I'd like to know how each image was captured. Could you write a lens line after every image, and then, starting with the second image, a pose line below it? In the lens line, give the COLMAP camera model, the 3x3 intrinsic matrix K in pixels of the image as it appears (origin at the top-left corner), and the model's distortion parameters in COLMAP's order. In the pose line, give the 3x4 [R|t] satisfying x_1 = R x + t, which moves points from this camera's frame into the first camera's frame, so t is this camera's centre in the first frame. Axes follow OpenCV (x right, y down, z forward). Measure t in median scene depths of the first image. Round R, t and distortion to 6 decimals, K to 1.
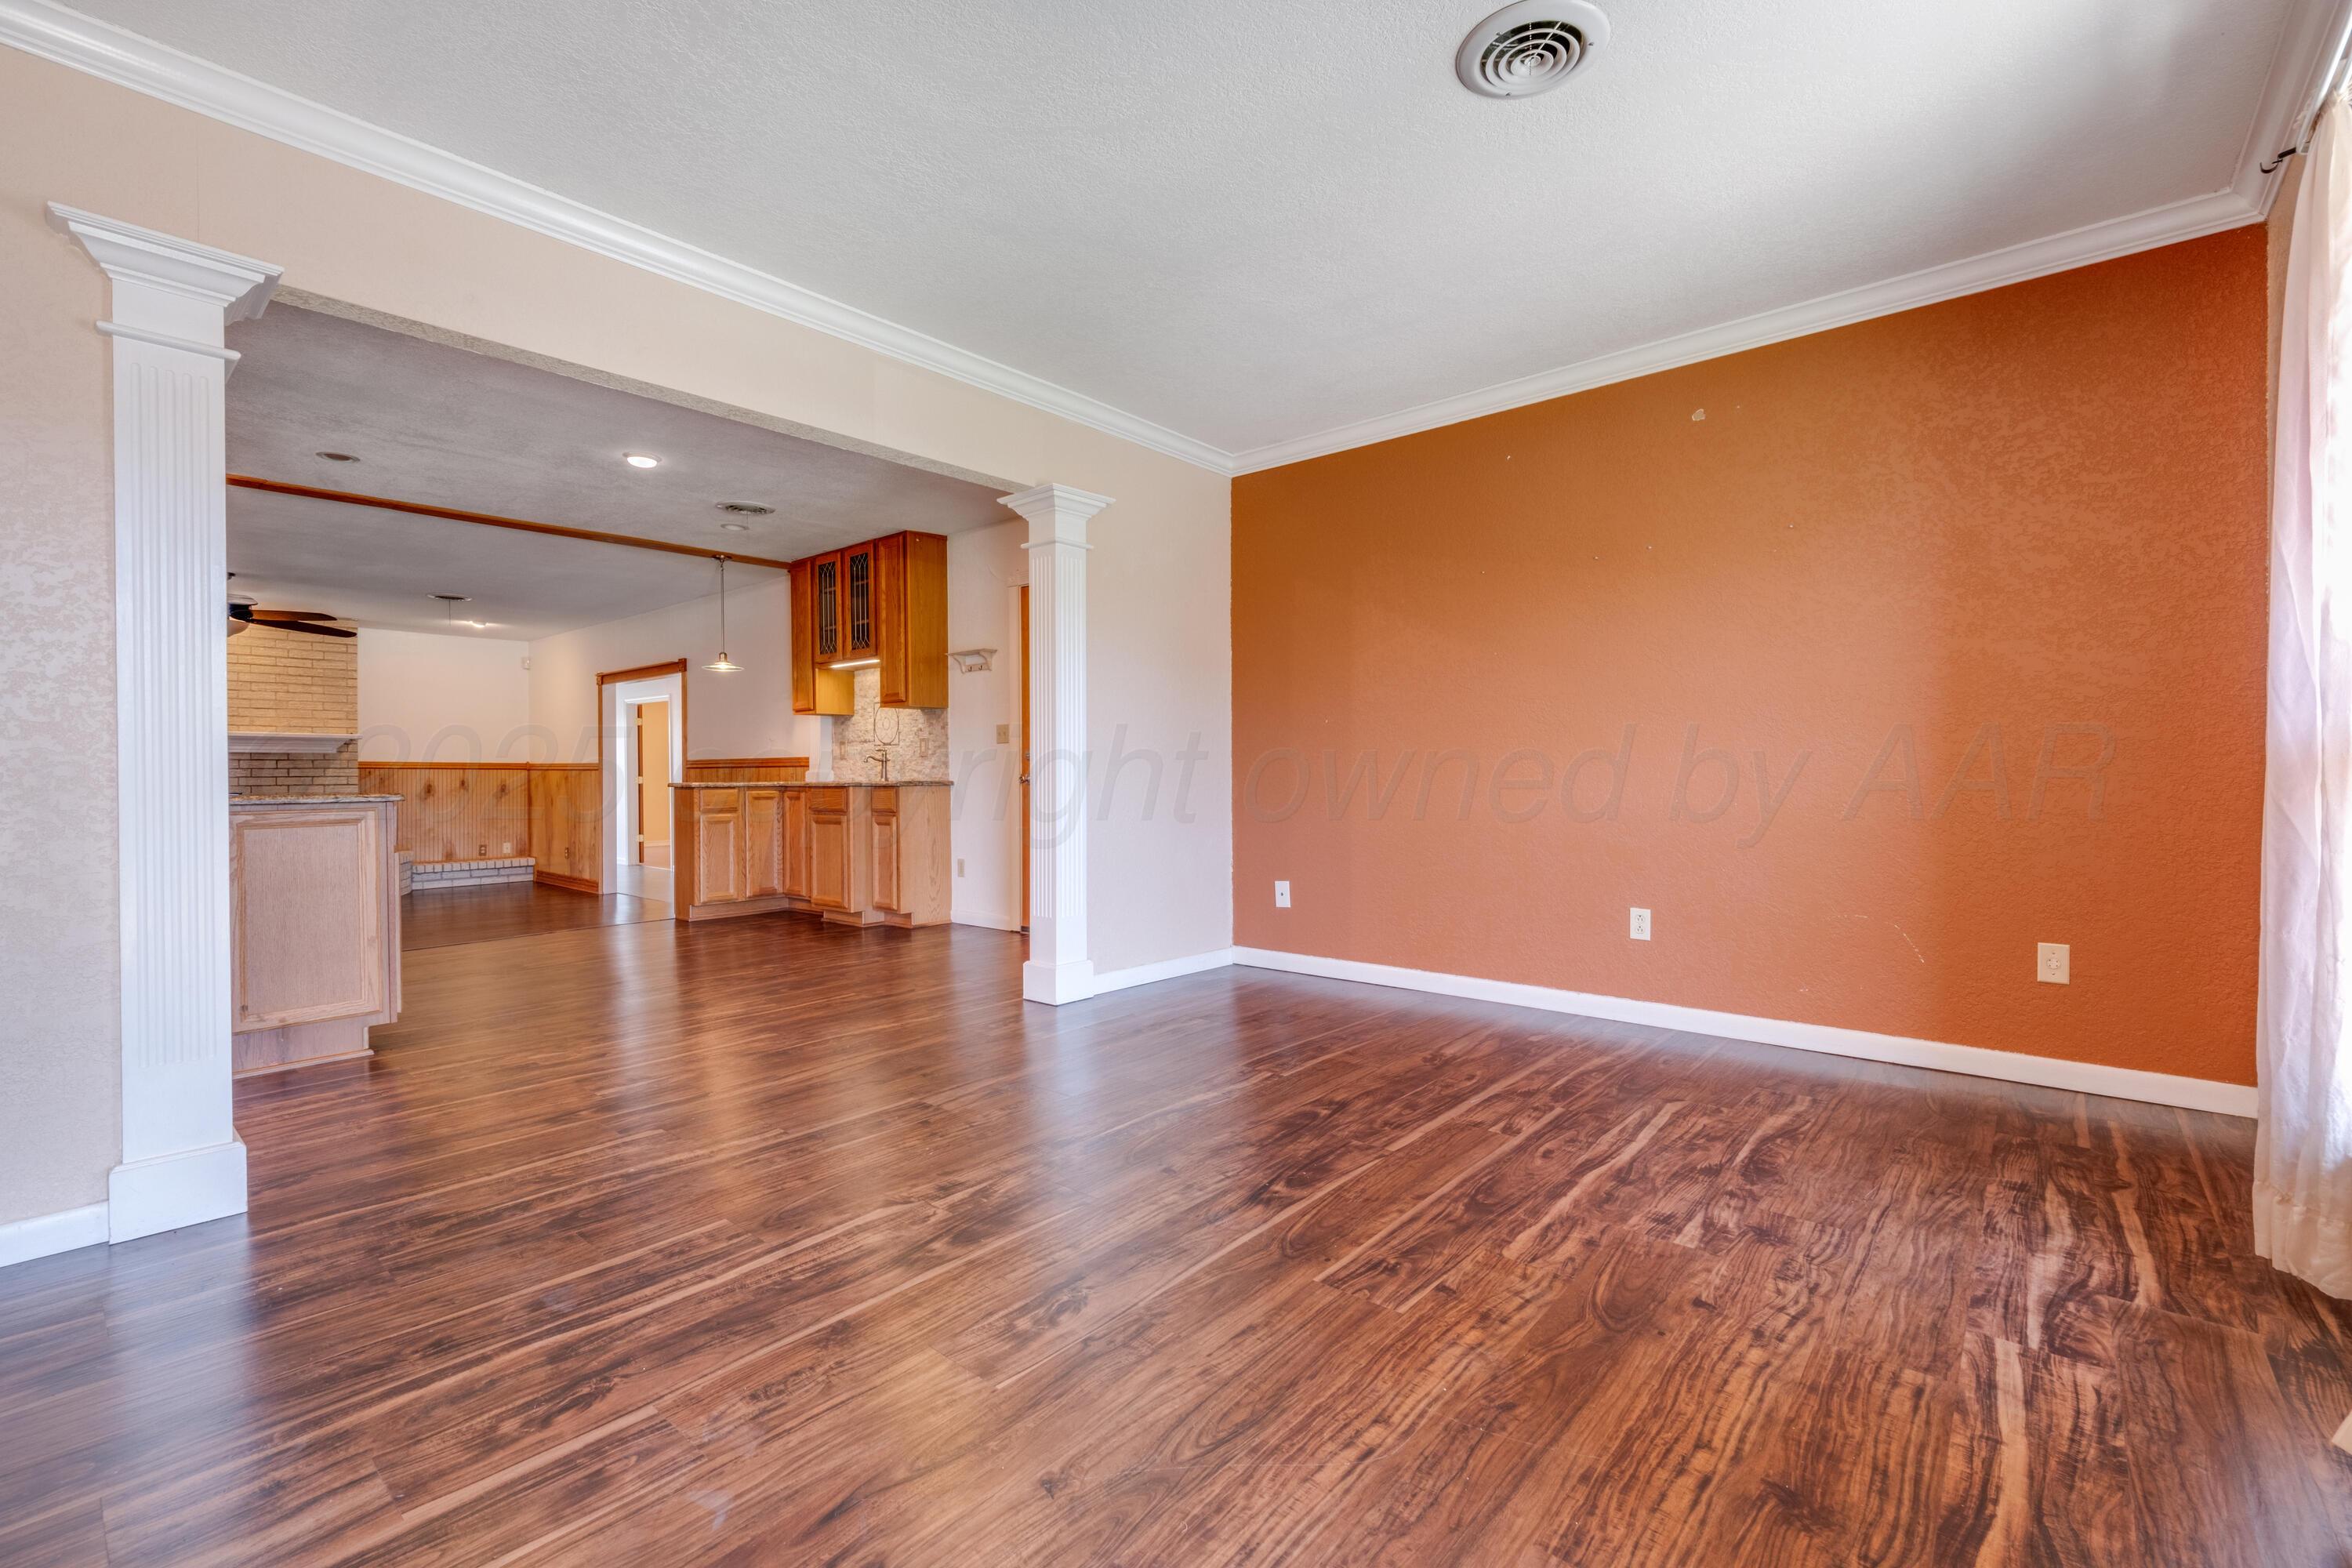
lens RADIAL K [[1015.6, 0, 1170.6], [0, 1015.6, 779.3], [0, 0, 1]] dist [0.000646, -0.001523]
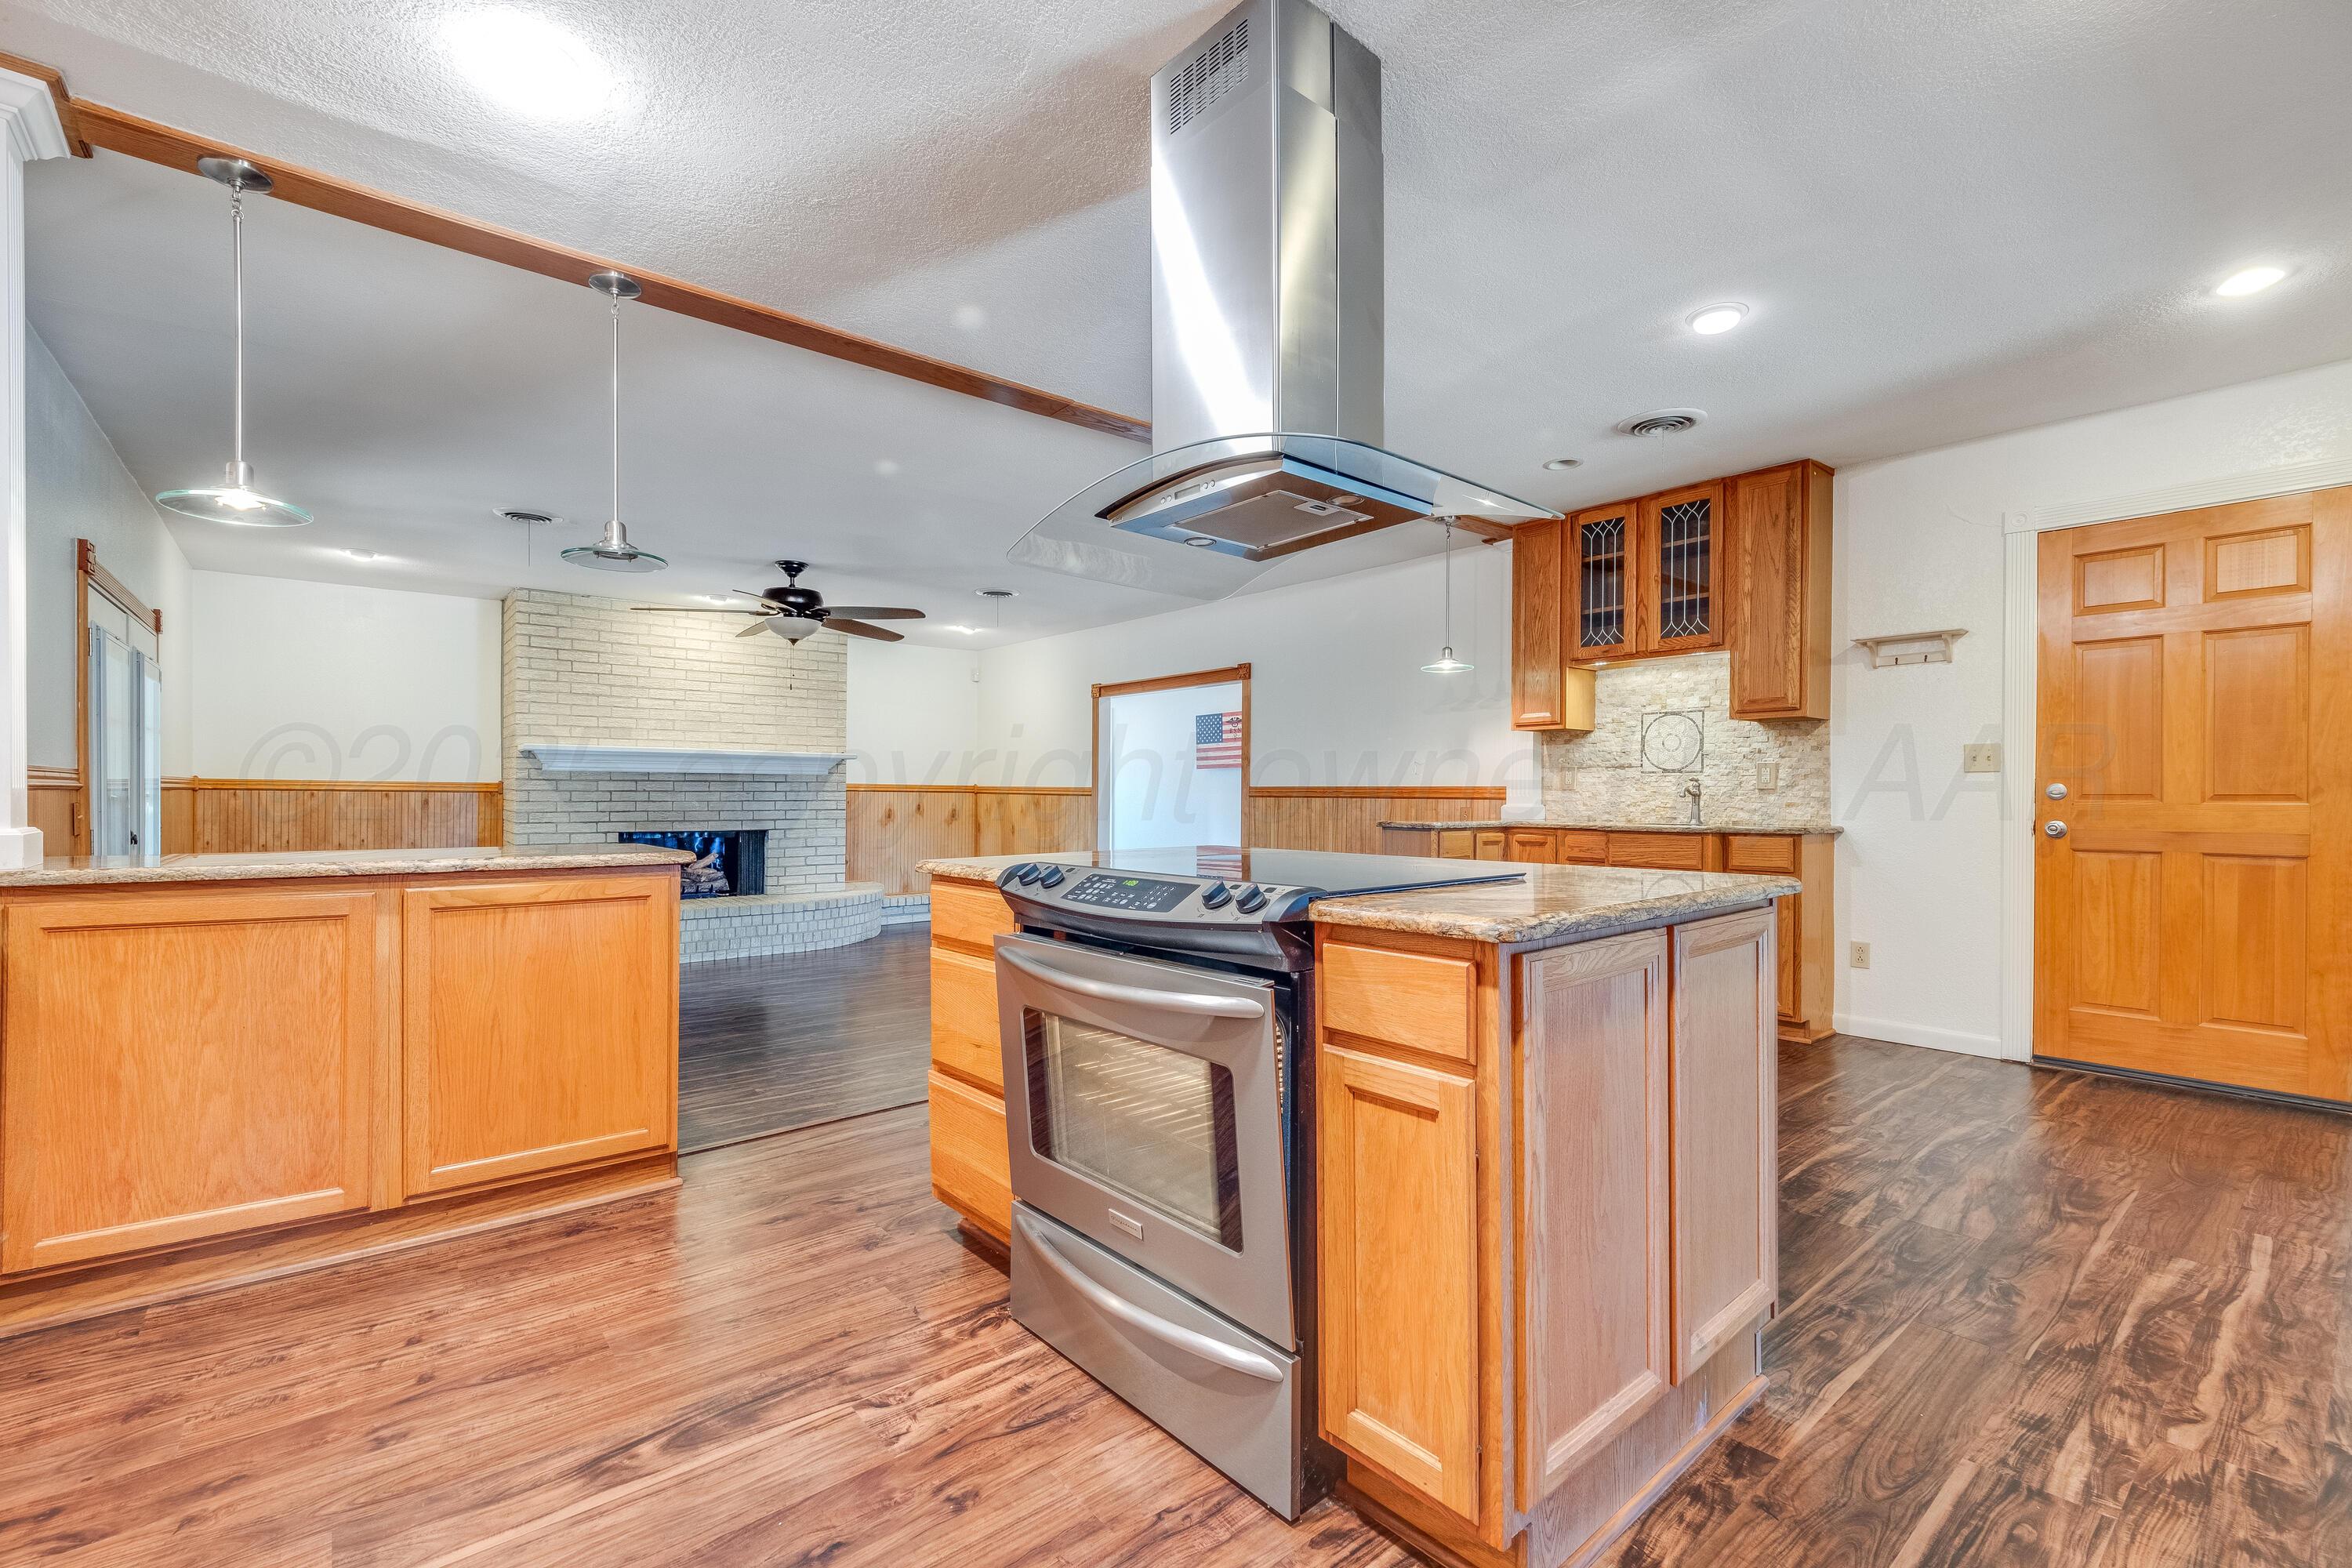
lens RADIAL K [[1015.6, 0, 1161.1], [0, 1015.6, 800.9], [0, 0, 1]] dist [0.000646, -0.001523]
pose [[0.984662, 0.011136, -0.174114, -0.386712], [-0.010571, 0.999935, 0.004170, -0.009616], [0.174150, -0.002265, 0.984717, 0.174037]]
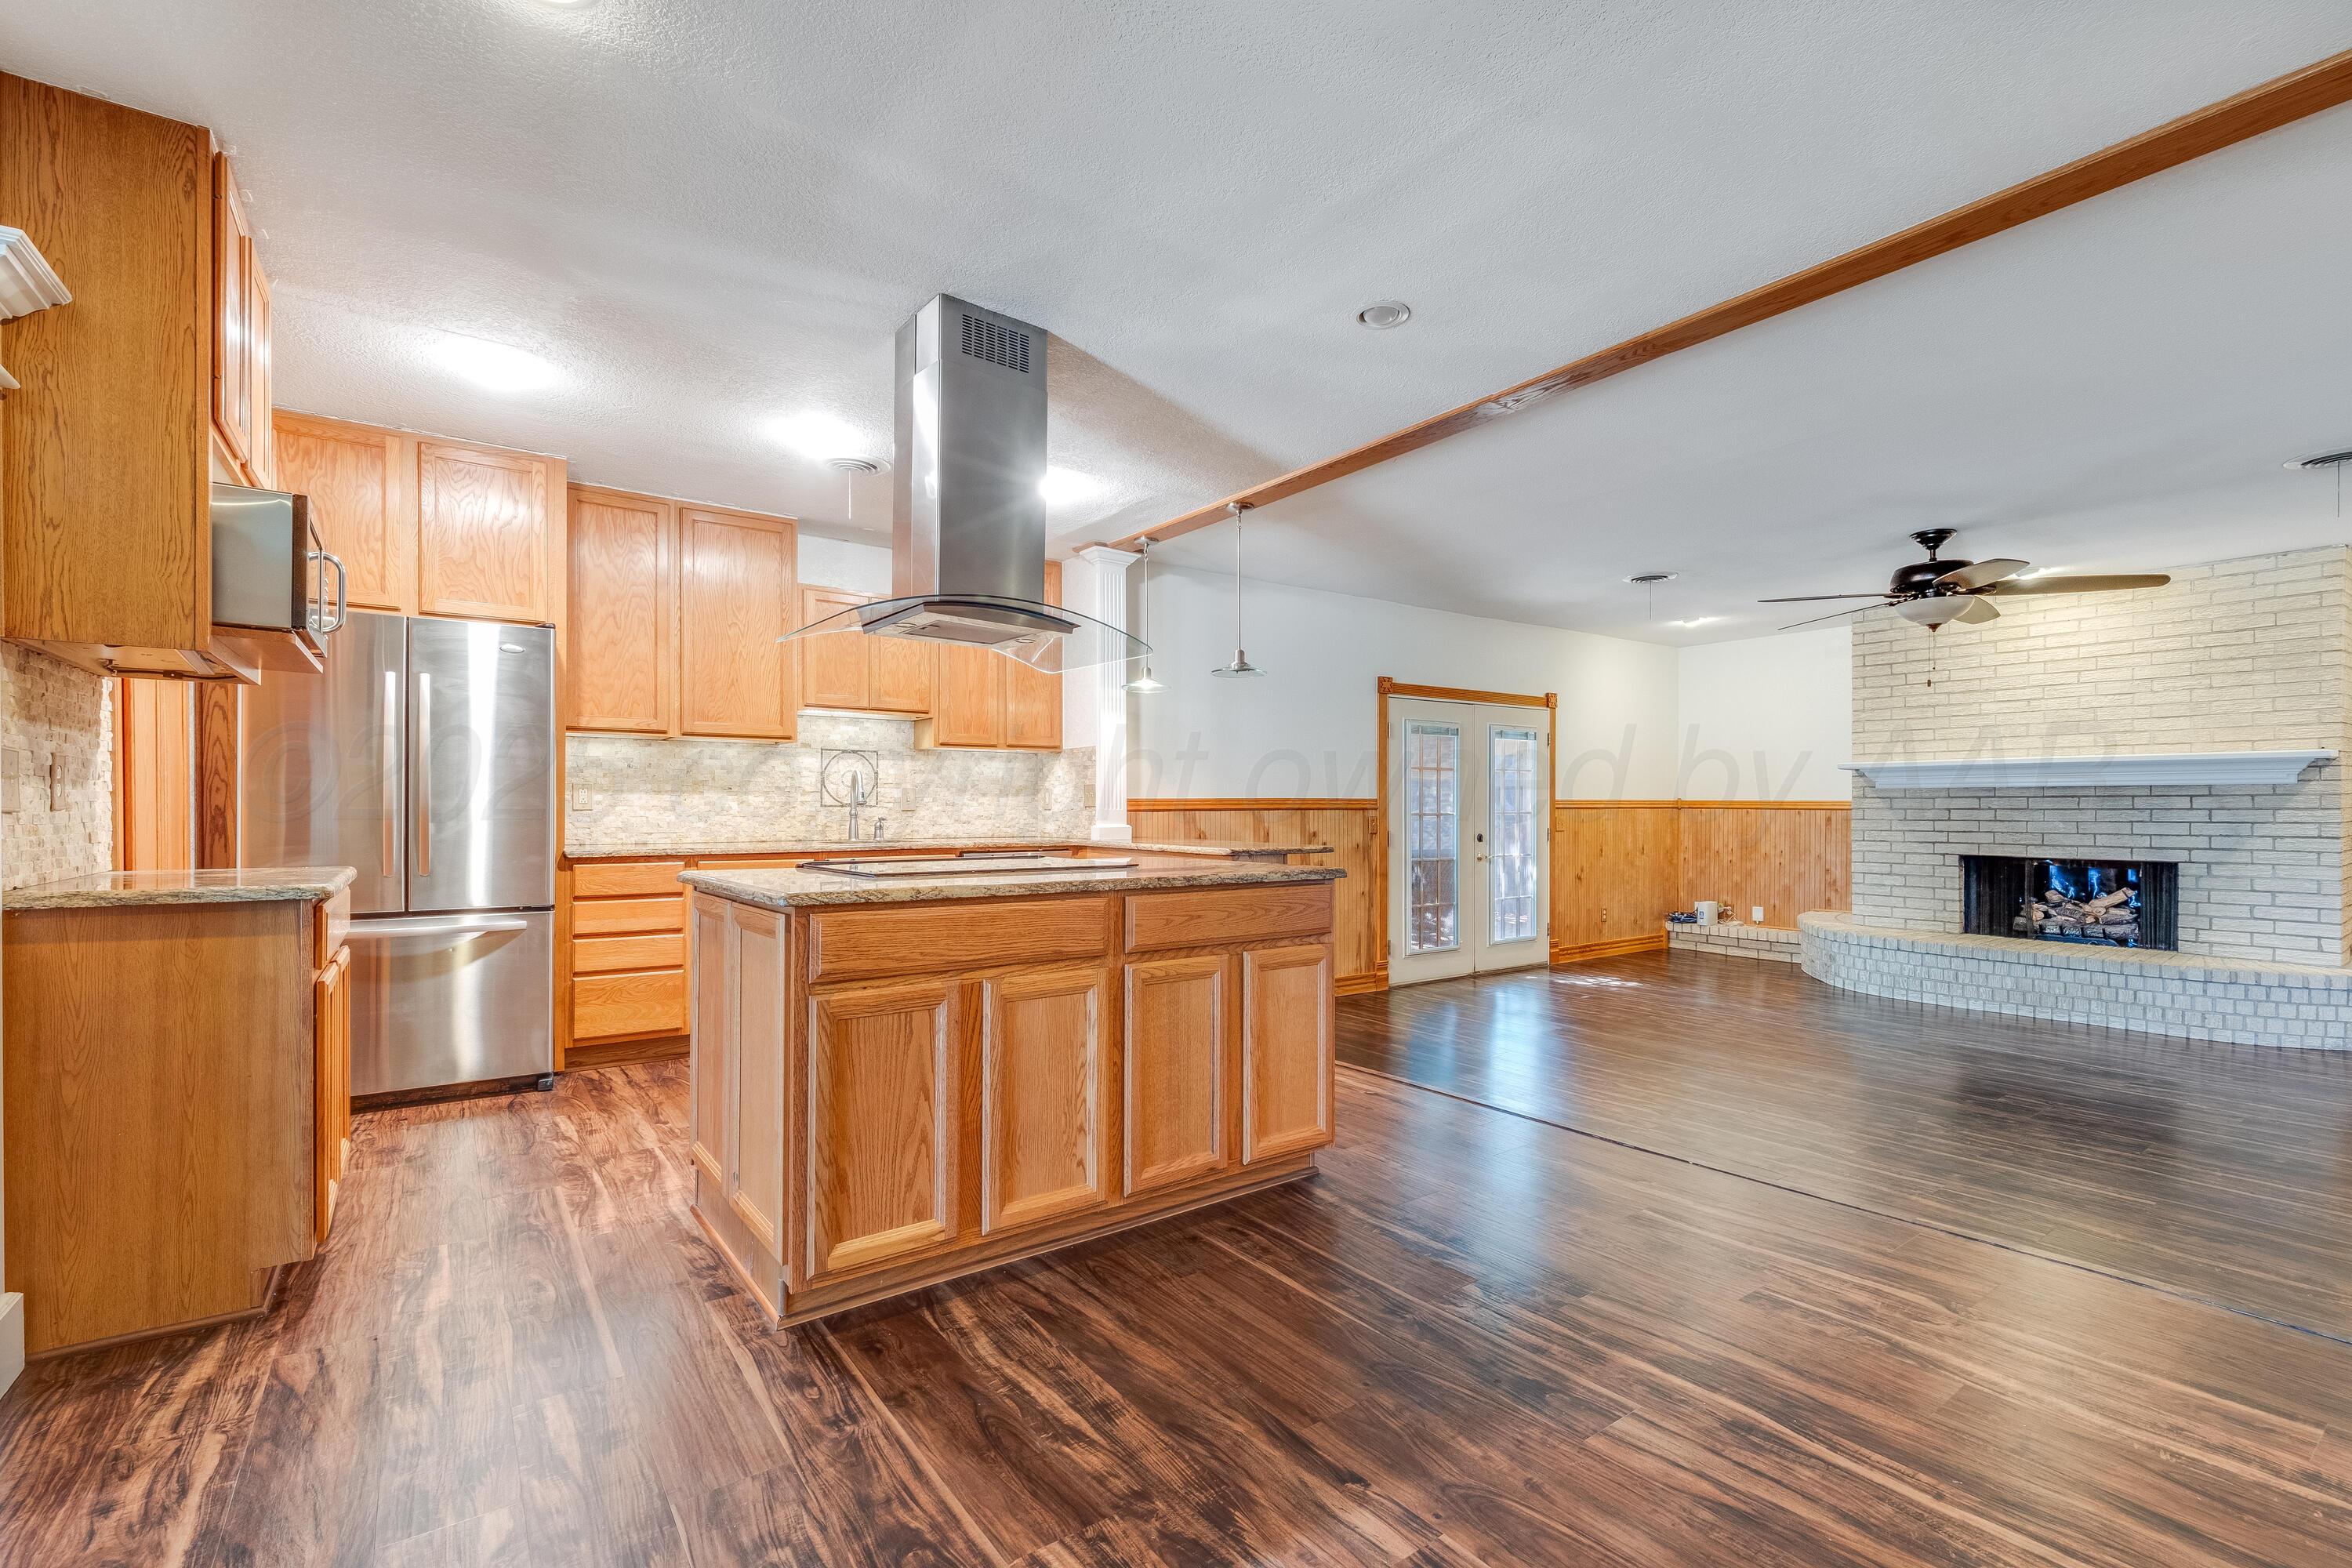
lens RADIAL K [[1031.7, 0, 1189.8], [0, 1031.7, 808.7], [0, 0, 1]] dist [0.008765, -0.004733]
pose [[-0.225384, 0.009074, -0.974228, -0.101183], [-0.003096, 0.999945, 0.010030, -0.015507], [0.974265, 0.005277, -0.225344, 0.528997]]
